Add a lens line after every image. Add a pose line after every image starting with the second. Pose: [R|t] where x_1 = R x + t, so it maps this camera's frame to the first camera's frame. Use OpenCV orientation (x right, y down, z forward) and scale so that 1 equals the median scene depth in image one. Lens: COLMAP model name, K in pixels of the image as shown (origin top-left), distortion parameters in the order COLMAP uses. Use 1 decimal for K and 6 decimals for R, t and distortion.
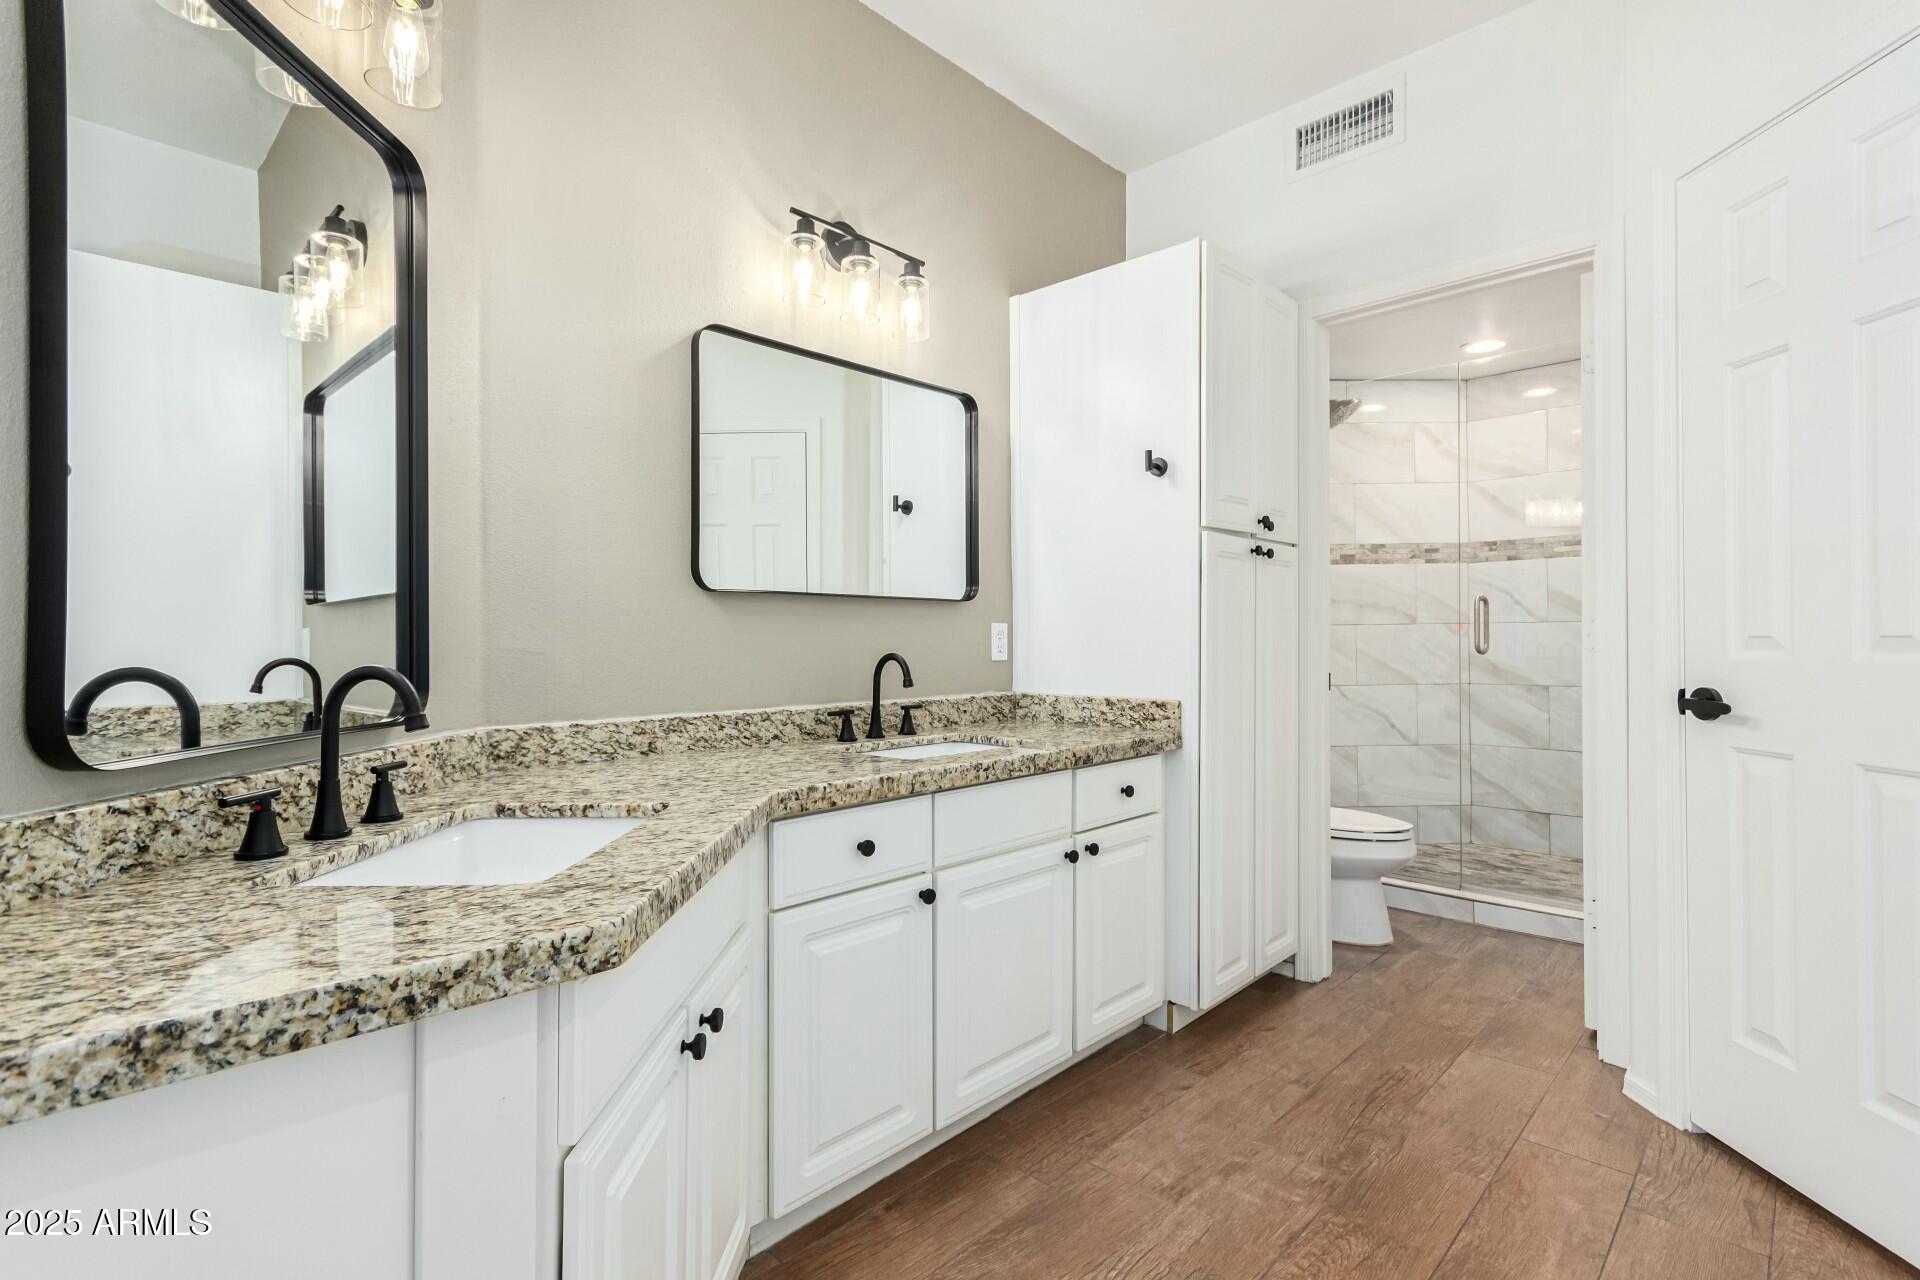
lens RADIAL K [[899.0, 0, 950.2], [0, 899.0, 629.3], [0, 0, 1]] dist [0.003551, 0.002801]
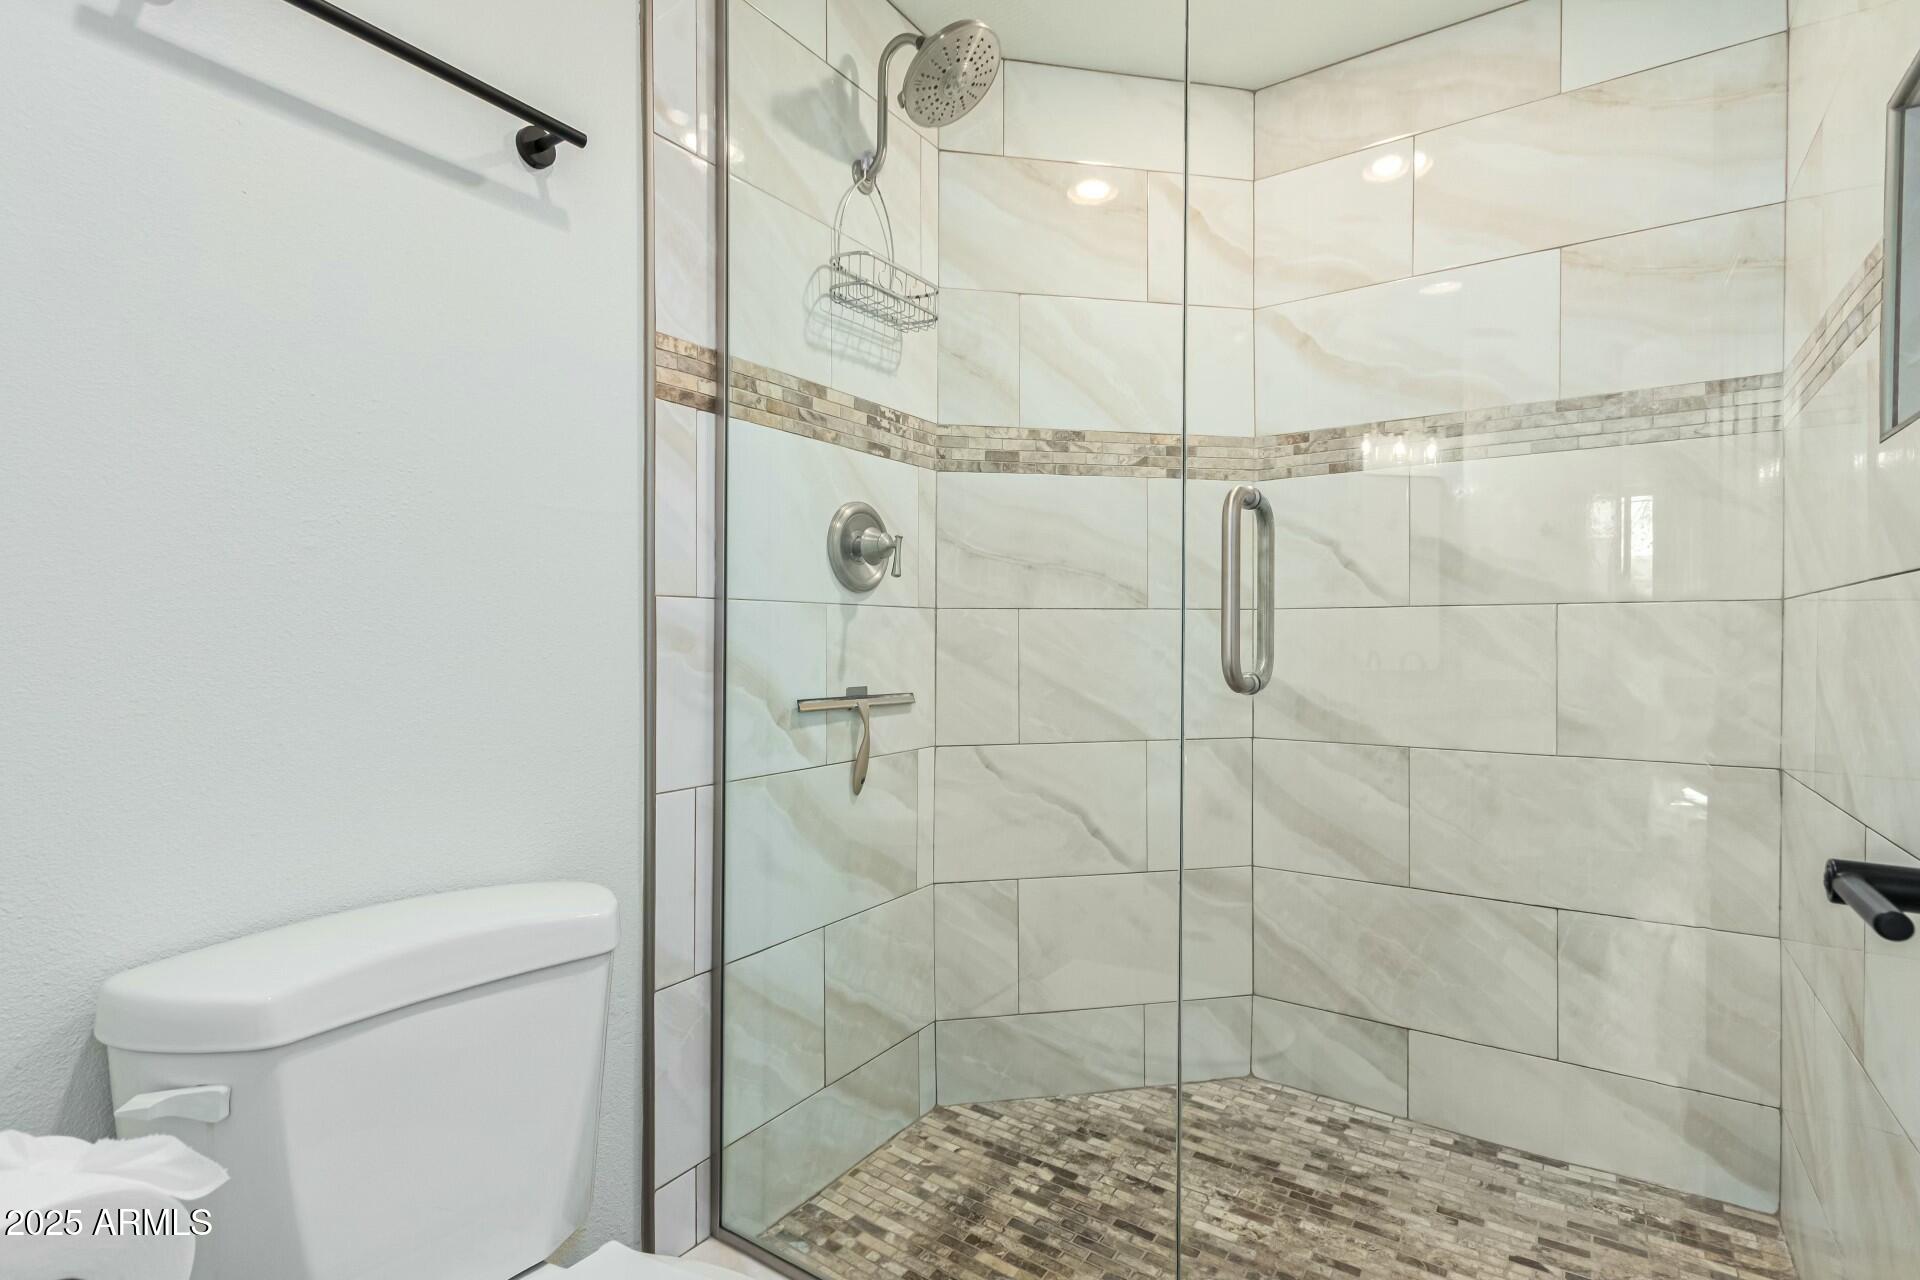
lens RADIAL K [[899.0, 0, 968.9], [0, 899.0, 640.0], [0, 0, 1]] dist [0.003551, 0.002801]
pose [[0.984259, 0.008472, 0.176529, 0.351094], [-0.009935, 0.999923, 0.007407, 0.007296], [-0.176452, -0.009044, 0.984268, 0.569633]]
